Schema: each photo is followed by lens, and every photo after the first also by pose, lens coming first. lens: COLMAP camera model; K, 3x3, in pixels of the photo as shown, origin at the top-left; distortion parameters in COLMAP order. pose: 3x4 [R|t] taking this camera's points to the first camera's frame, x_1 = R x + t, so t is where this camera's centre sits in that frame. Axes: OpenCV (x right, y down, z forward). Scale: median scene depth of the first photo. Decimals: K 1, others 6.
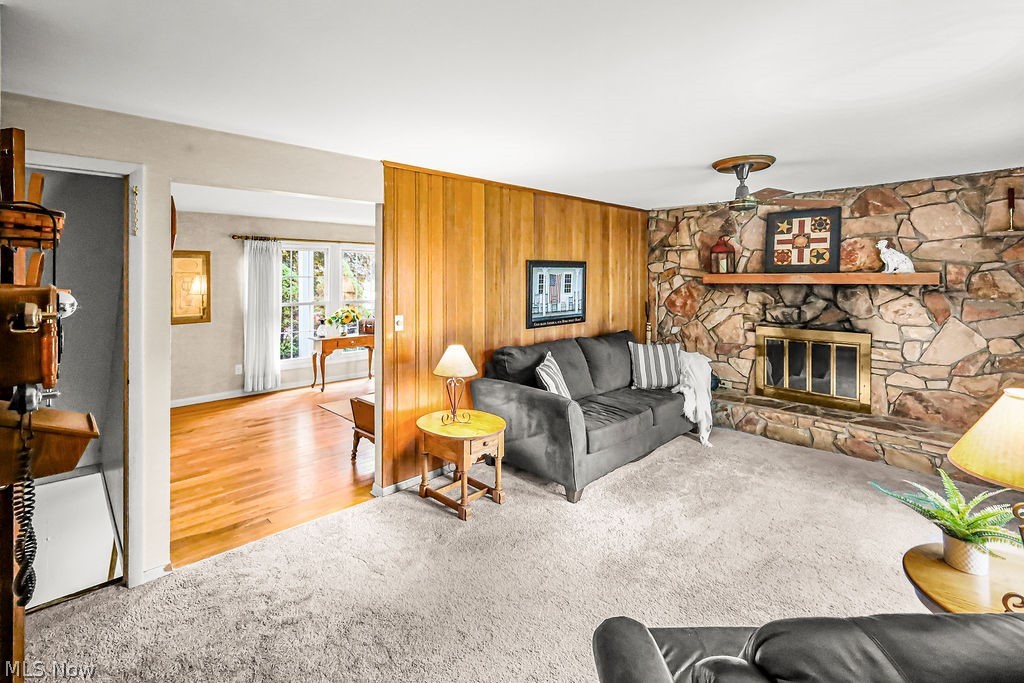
lens RADIAL K [[463.7, 0, 510.2], [0, 463.7, 280.4], [0, 0, 1]] dist [-0.000625, -0.000642]
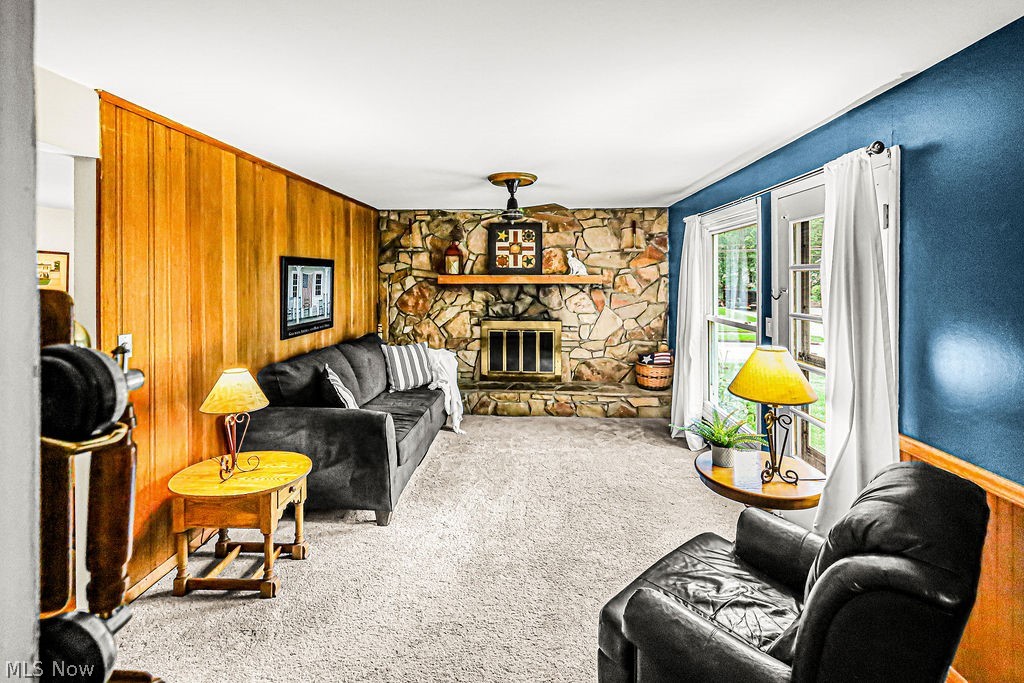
lens RADIAL K [[463.7, 0, 510.2], [0, 463.7, 280.4], [0, 0, 1]] dist [-0.000625, -0.000642]
pose [[0.737869, 0.000175, 0.674944, -0.210713], [0.001984, 0.999995, -0.002428, 0.001754], [-0.674941, 0.003131, 0.737865, 0.116572]]
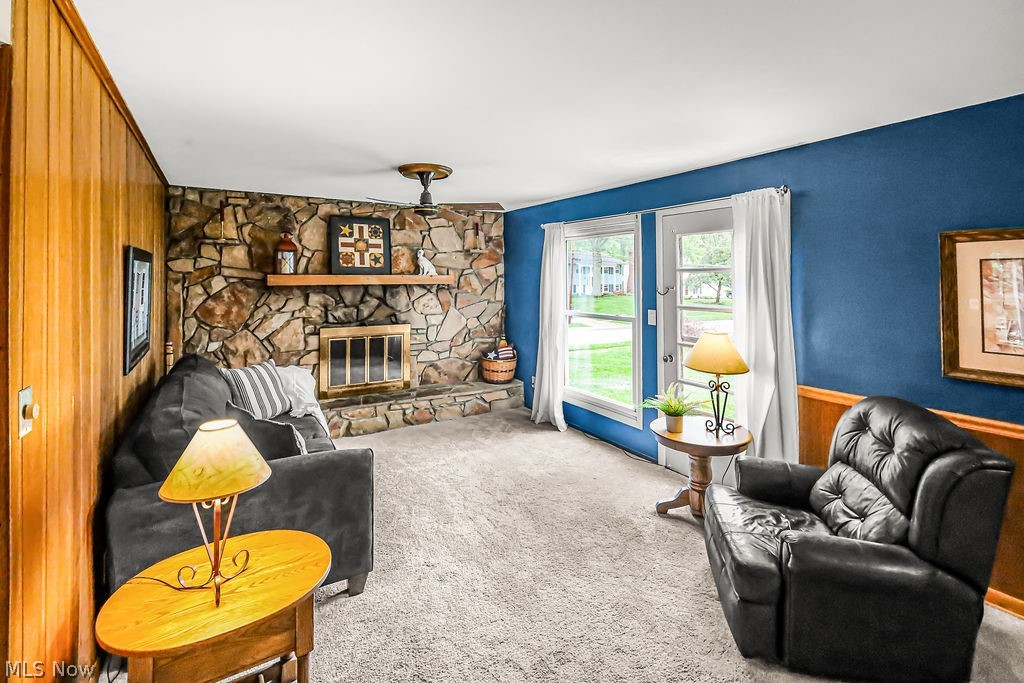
lens RADIAL K [[465.2, 0, 509.7], [0, 465.2, 271.1], [0, 0, 1]] dist [-0.000367, -0.000186]
pose [[0.222924, 0.016728, 0.974692, -0.370969], [0.006268, 0.999807, -0.018592, -0.002011], [-0.974816, 0.010254, 0.222776, 0.433313]]
